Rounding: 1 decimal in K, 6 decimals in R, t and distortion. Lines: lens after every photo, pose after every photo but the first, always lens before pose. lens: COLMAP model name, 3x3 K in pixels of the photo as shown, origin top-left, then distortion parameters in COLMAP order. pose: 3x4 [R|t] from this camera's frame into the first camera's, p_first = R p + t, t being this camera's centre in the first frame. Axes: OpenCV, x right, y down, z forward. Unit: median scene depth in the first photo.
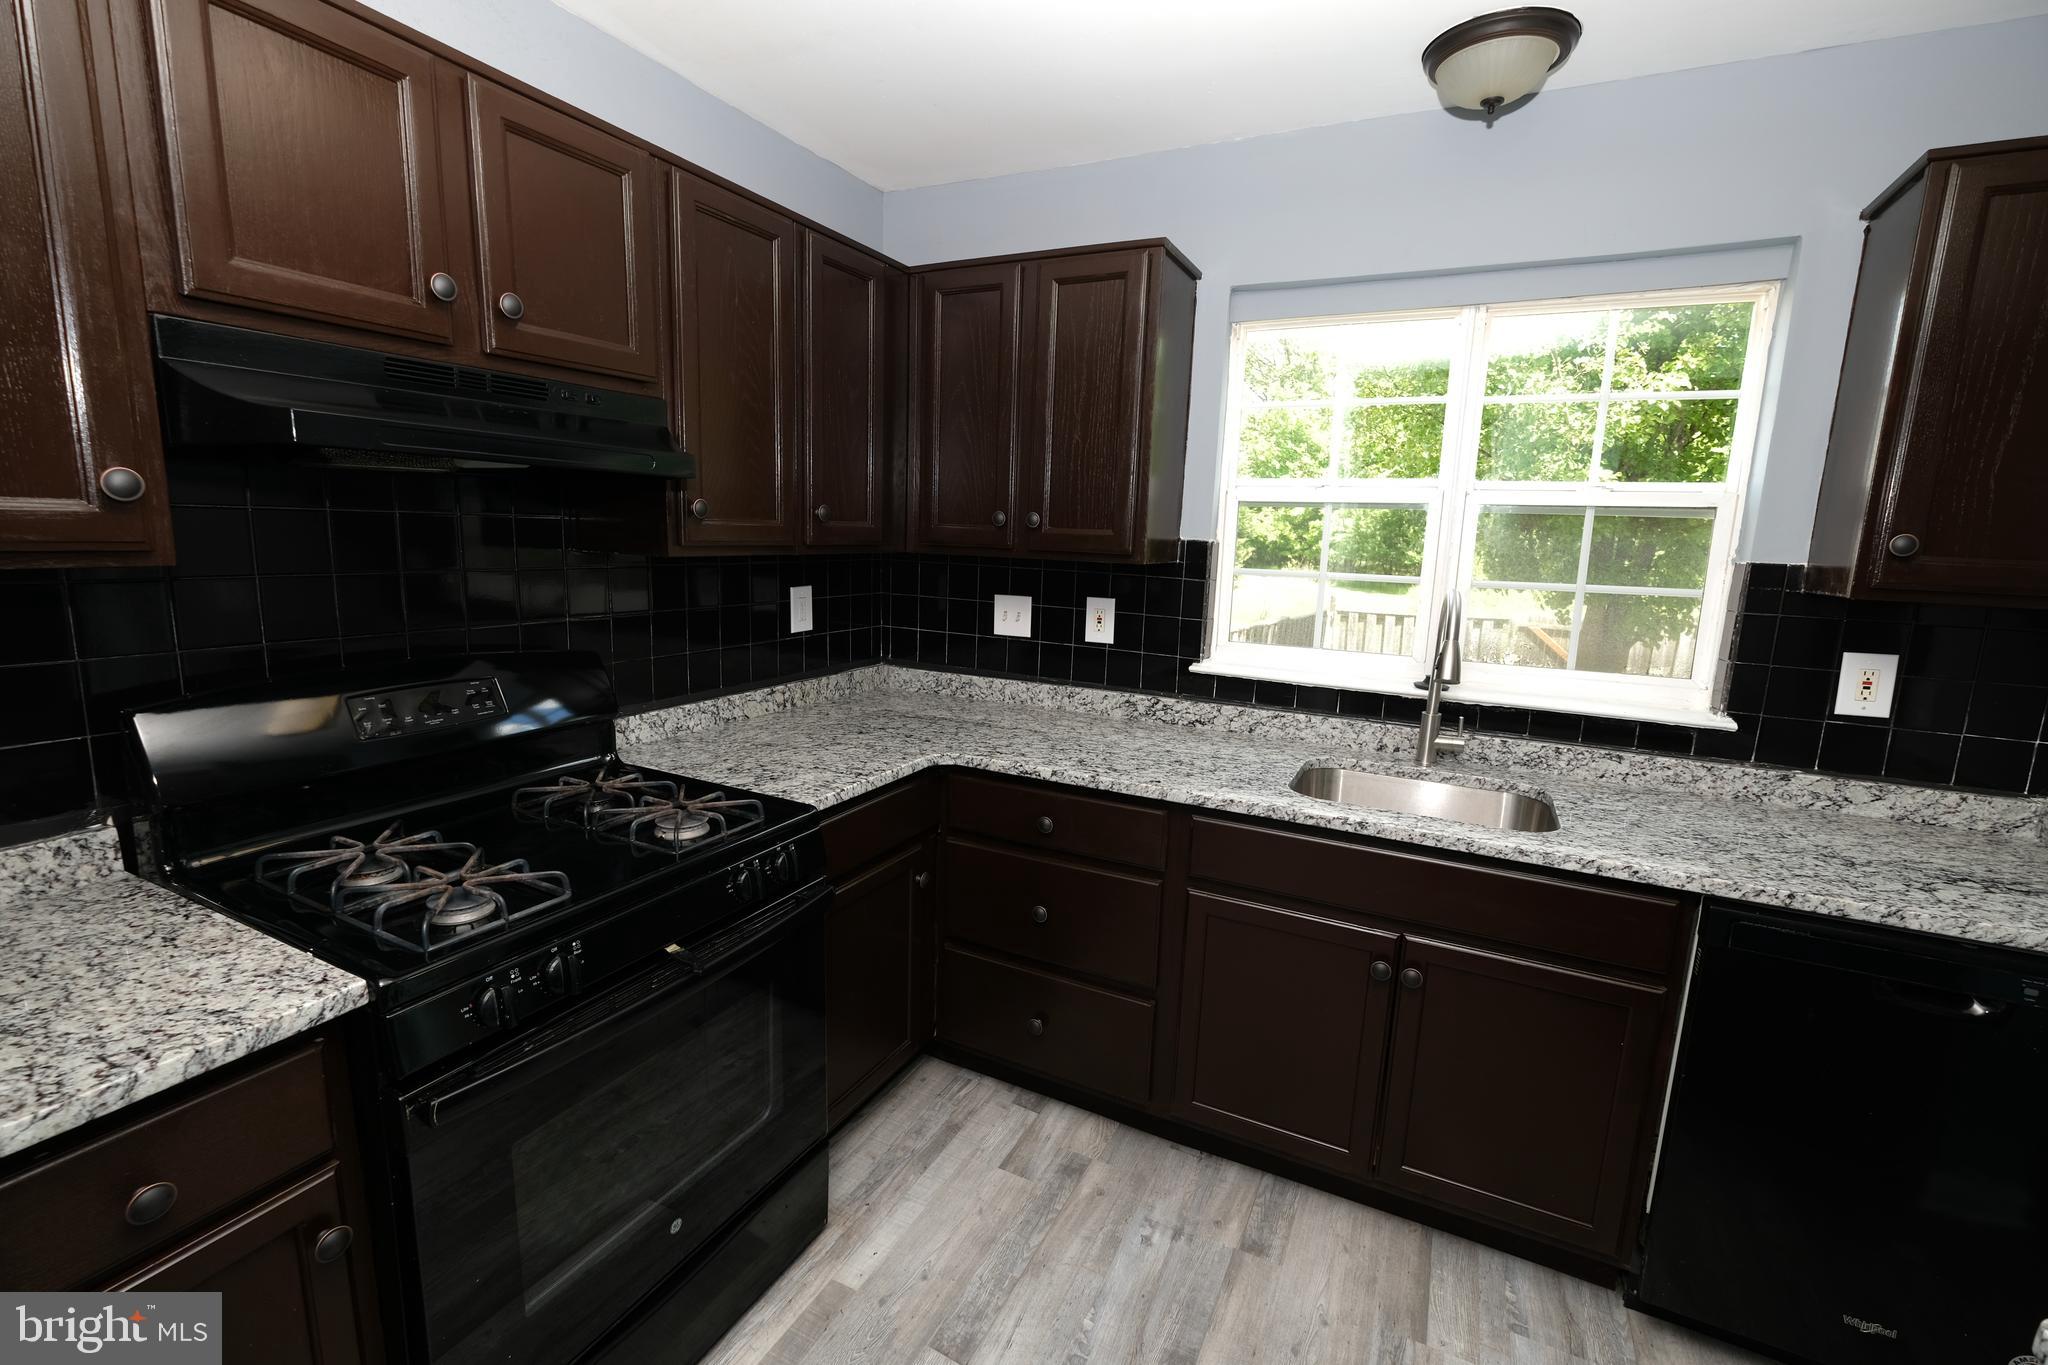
lens RADIAL K [[885.2, 0, 1027.9], [0, 885.2, 678.0], [0, 0, 1]] dist [-0.004953, -0.000478]
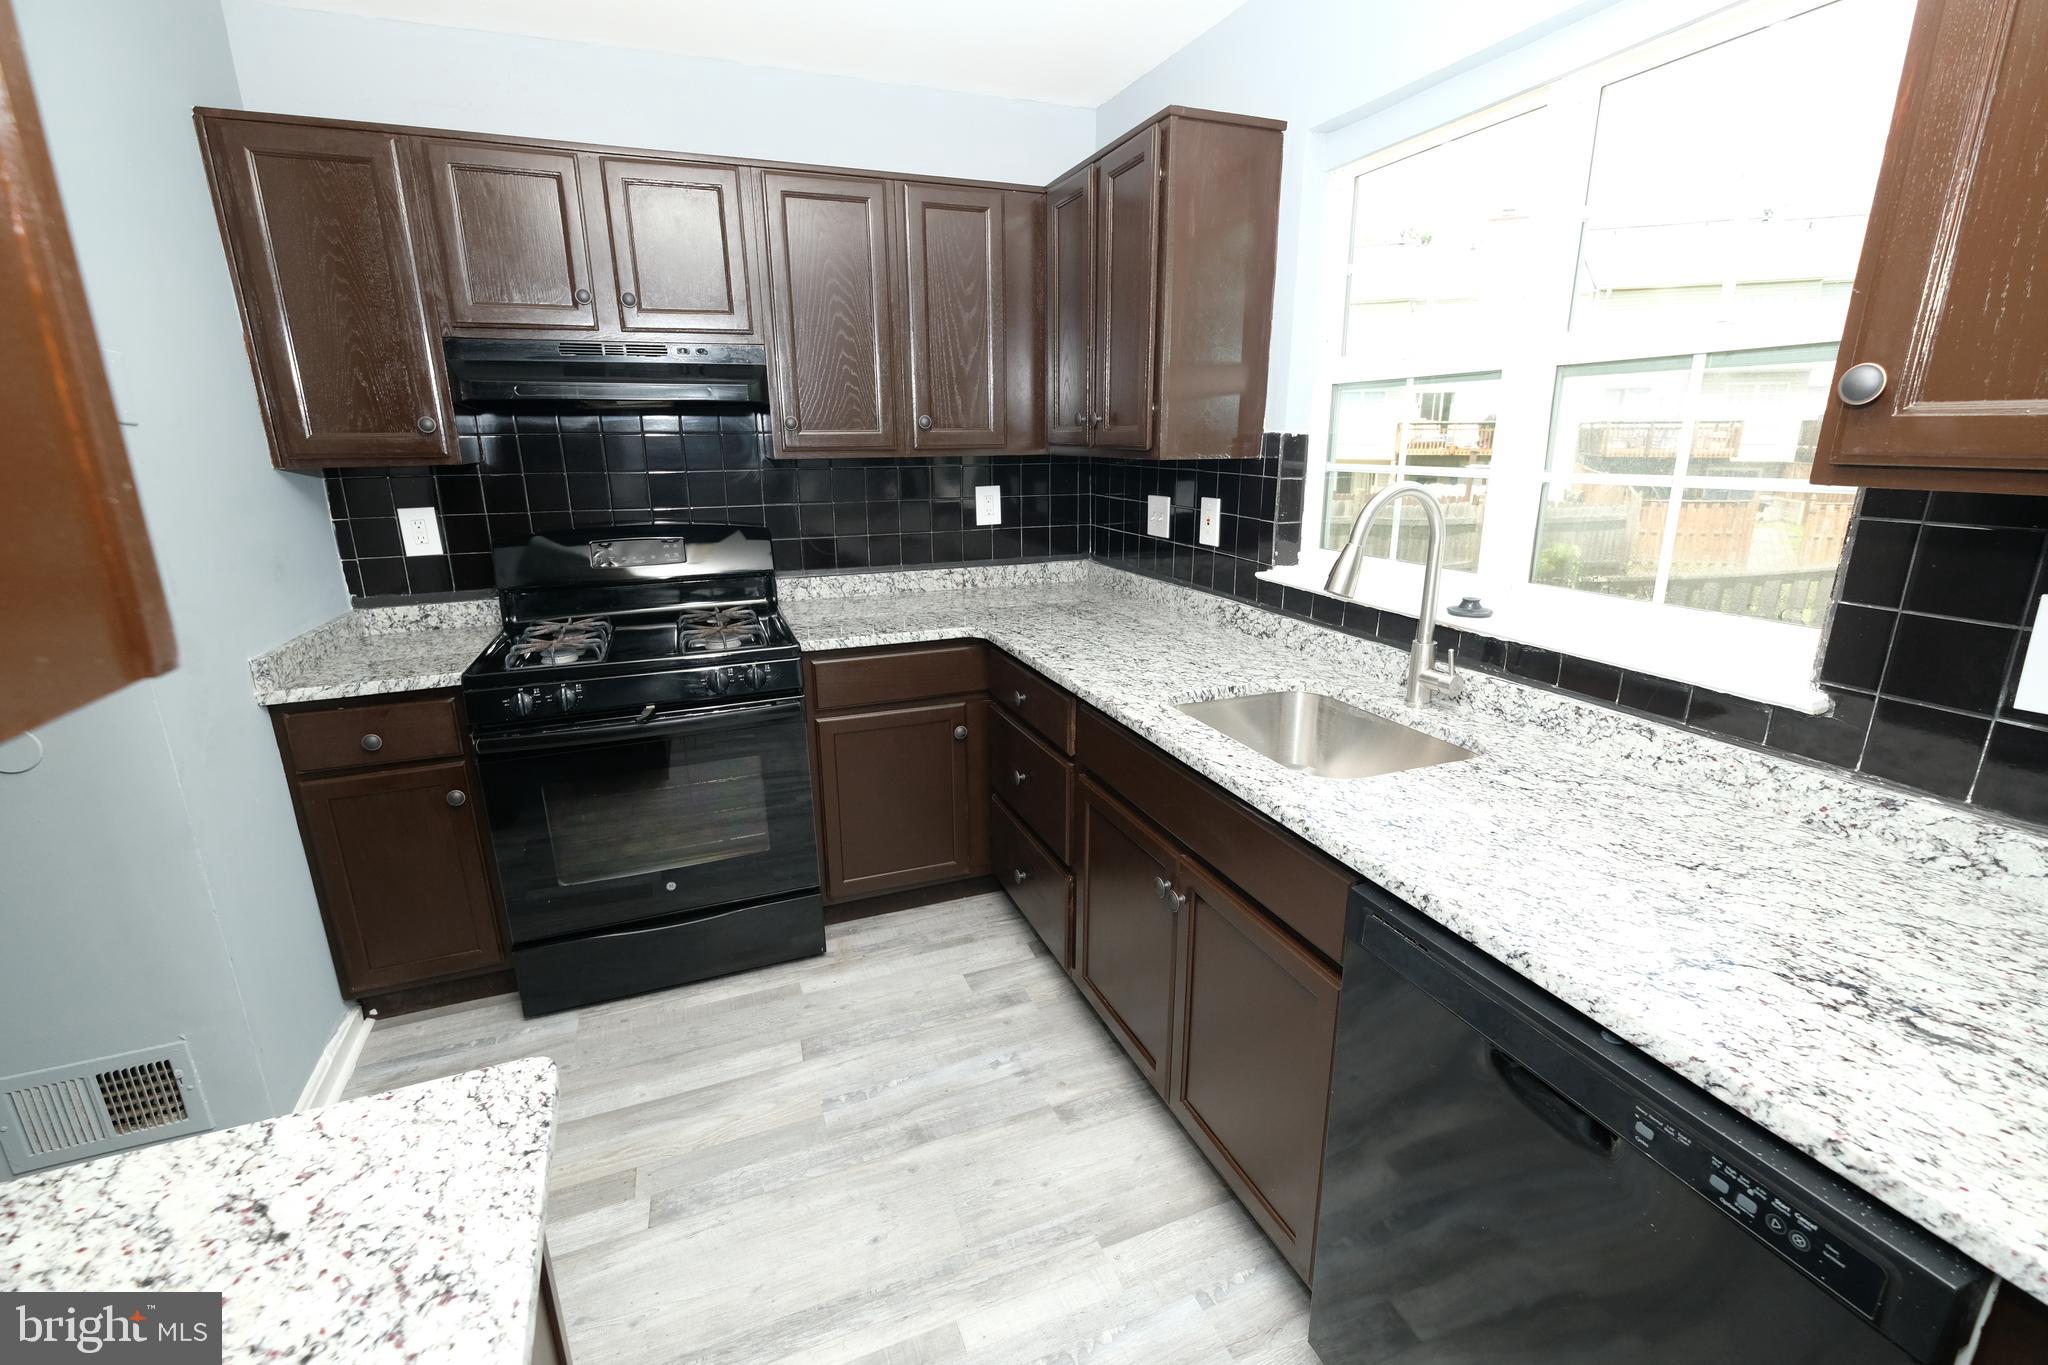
lens RADIAL K [[885.2, 0, 1030.2], [0, 885.2, 682.1], [0, 0, 1]] dist [-0.004953, -0.000478]
pose [[0.746290, 0.142260, -0.650241, 0.724758], [-0.081318, 0.989062, 0.123057, 0.007022], [0.660635, -0.038960, 0.749696, 0.170586]]
